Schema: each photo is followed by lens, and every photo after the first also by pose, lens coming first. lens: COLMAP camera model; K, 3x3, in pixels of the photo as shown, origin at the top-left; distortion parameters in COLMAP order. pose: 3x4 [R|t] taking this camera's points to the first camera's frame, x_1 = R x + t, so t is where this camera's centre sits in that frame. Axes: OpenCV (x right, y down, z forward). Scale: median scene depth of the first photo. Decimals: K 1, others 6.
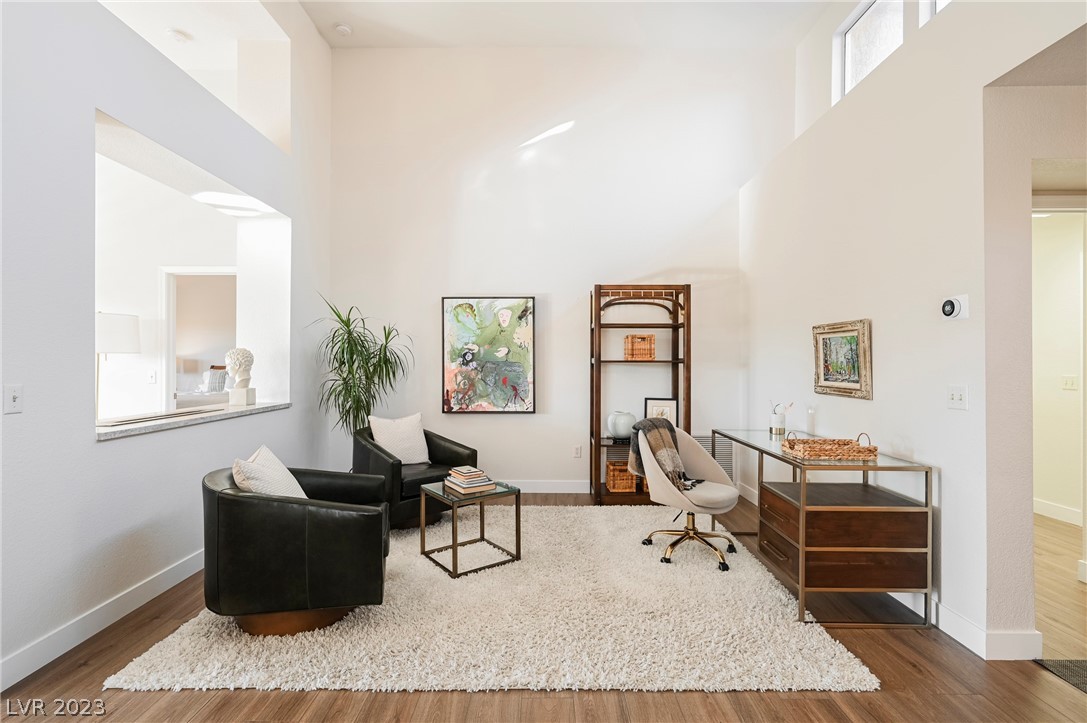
lens RADIAL K [[508.9, 0, 543.5], [0, 508.9, 361.5], [0, 0, 1]] dist [-0.000221, 0.000181]
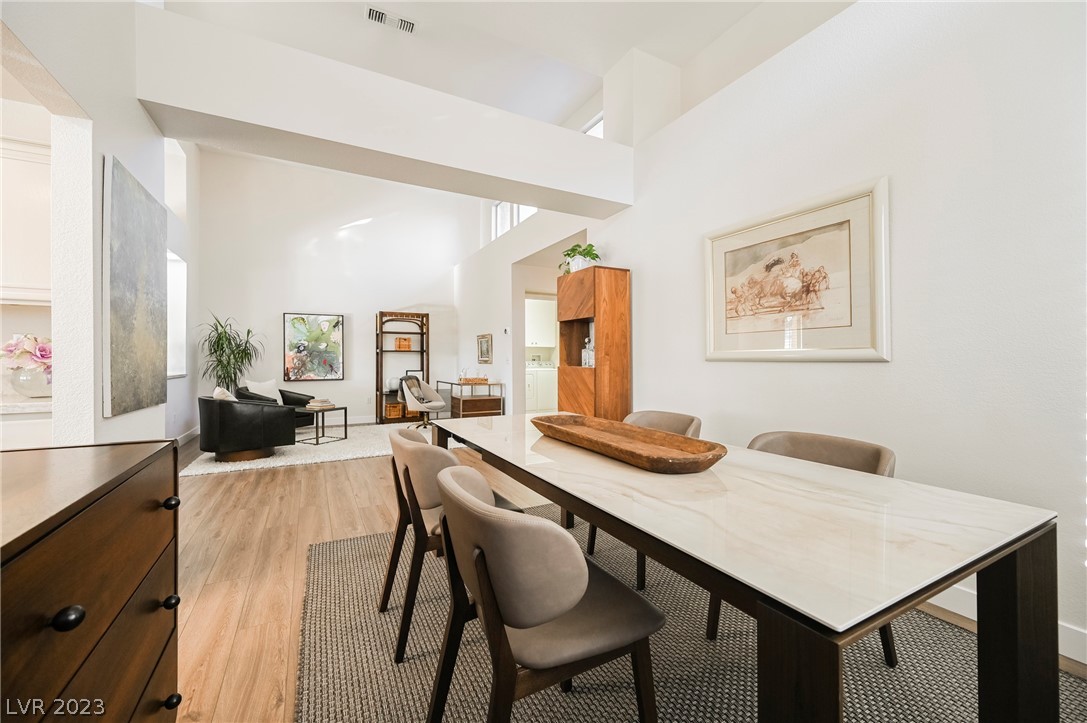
lens RADIAL K [[432.6, 0, 543.7], [0, 432.6, 358.3], [0, 0, 1]] dist [0.000415, 0.000086]
pose [[0.879182, -0.001588, 0.476483, -0.126400], [0.003324, 0.999991, -0.002801, 0.032948], [-0.476474, 0.004046, 0.879179, -0.702260]]
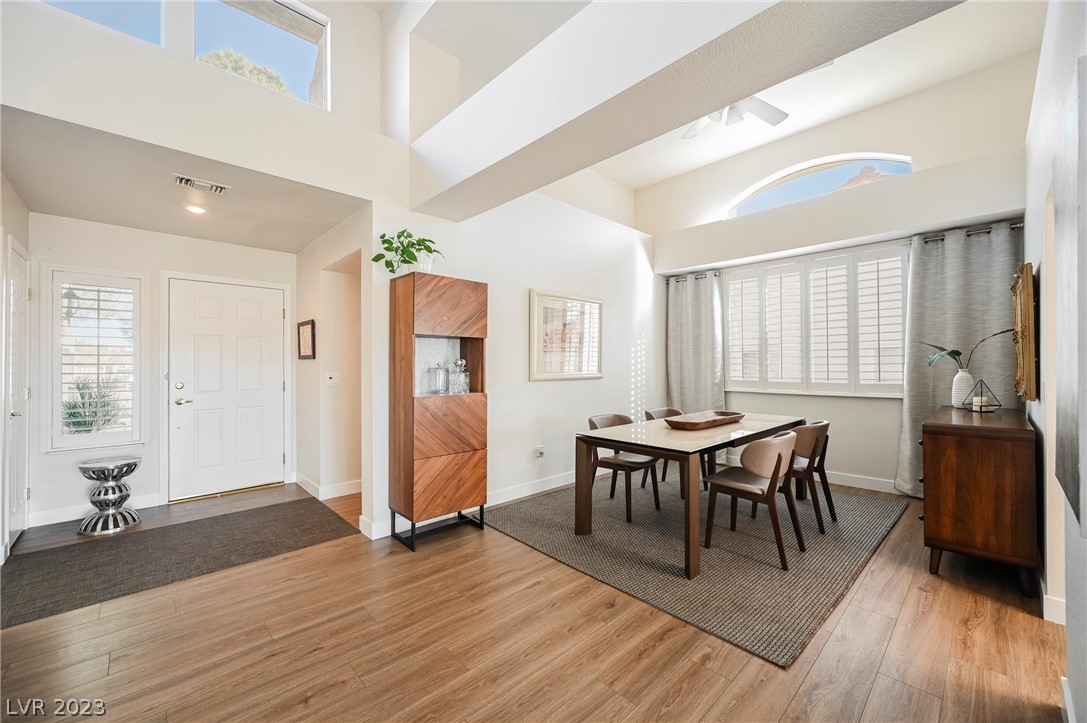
lens RADIAL K [[427.3, 0, 541.2], [0, 427.3, 361.0], [0, 0, 1]] dist [0.000662, 0.000172]
pose [[-0.687880, 0.004247, 0.725812, -0.251587], [-0.000667, 0.999979, -0.006484, 0.000323], [-0.725825, -0.004944, -0.687862, 0.331841]]
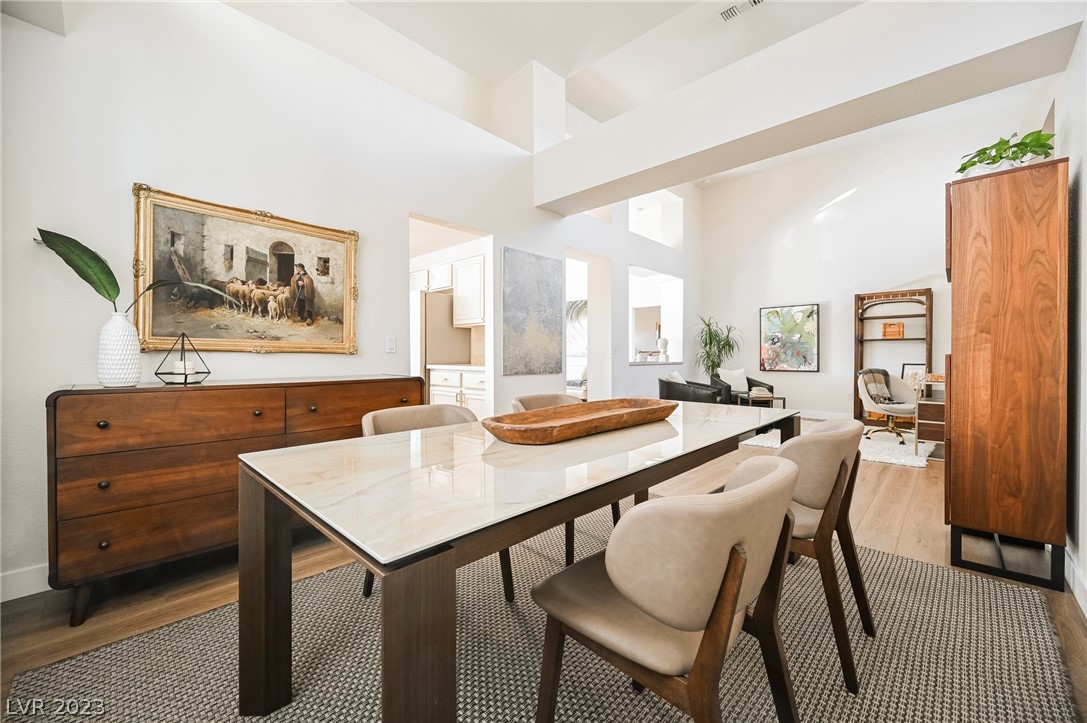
lens RADIAL K [[427.3, 0, 541.2], [0, 427.3, 361.0], [0, 0, 1]] dist [0.000662, 0.000172]
pose [[0.722414, 0.006428, -0.691430, 0.309703], [0.001644, 0.999938, 0.011015, 0.048503], [0.691458, -0.009094, 0.722359, -0.694456]]
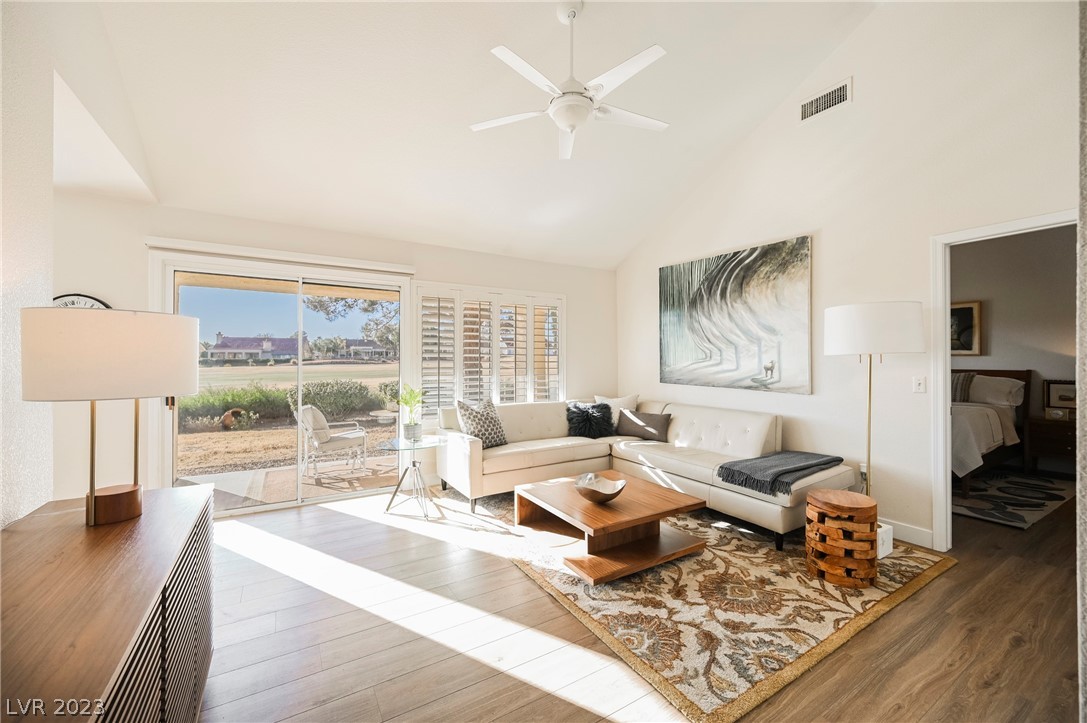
lens RADIAL K [[427.3, 0, 541.2], [0, 427.3, 361.0], [0, 0, 1]] dist [0.000662, 0.000172]
pose [[0.522469, -0.005346, -0.852641, -0.511767], [0.000754, 0.999983, -0.005808, -0.001940], [0.852658, 0.002392, 0.522464, 0.183275]]
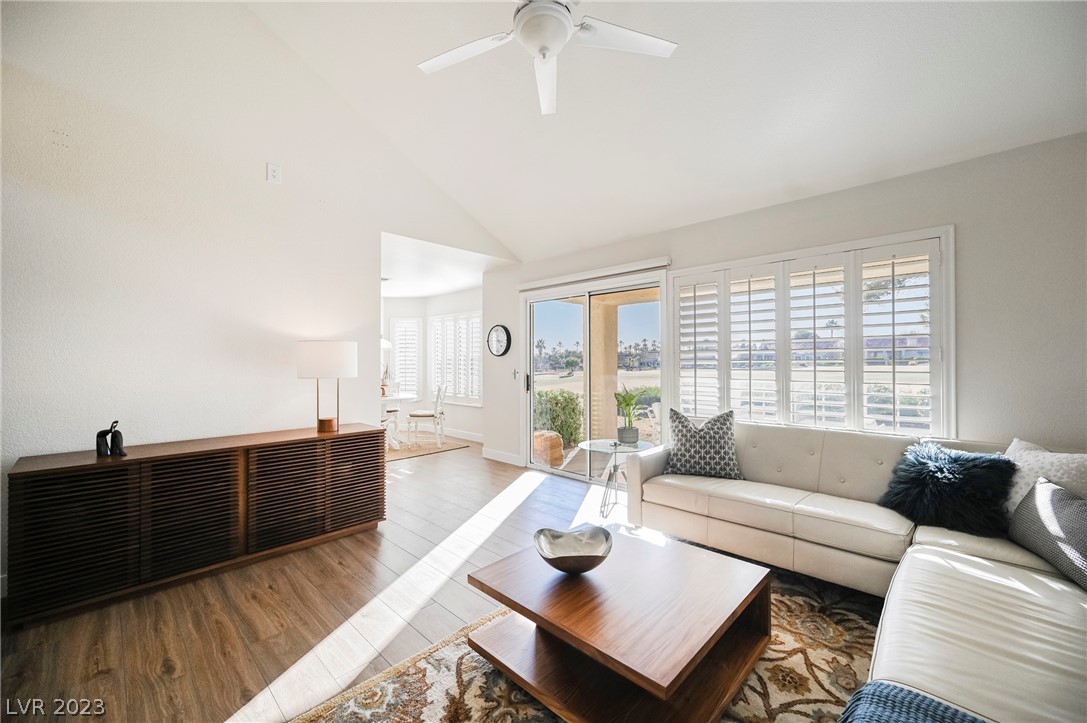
lens RADIAL K [[427.3, 0, 541.2], [0, 427.3, 361.0], [0, 0, 1]] dist [0.000662, 0.000172]
pose [[-0.696921, -0.002735, -0.717143, -0.664848], [0.002834, 0.999974, -0.006569, -0.000680], [0.717142, -0.006610, -0.696895, 0.797169]]
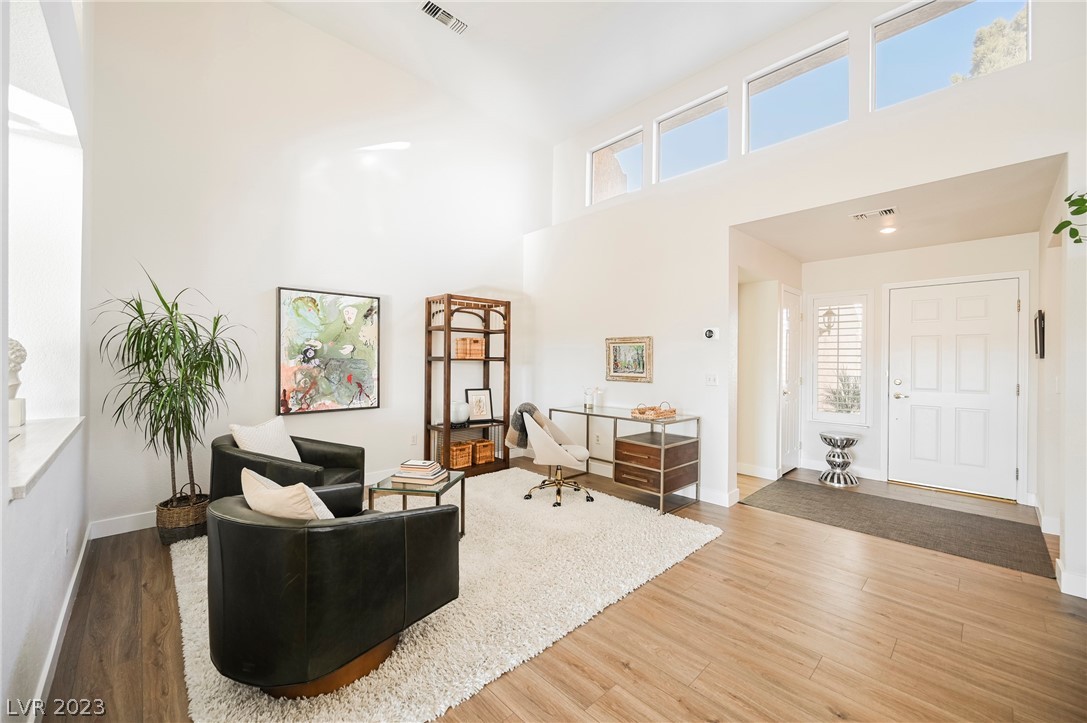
lens RADIAL K [[427.3, 0, 541.2], [0, 427.3, 361.0], [0, 0, 1]] dist [0.000662, 0.000172]
pose [[0.722755, 0.002541, 0.691100, -0.393643], [-0.006745, 0.999972, 0.003378, -0.001169], [-0.691072, -0.007103, 0.722751, 0.130950]]
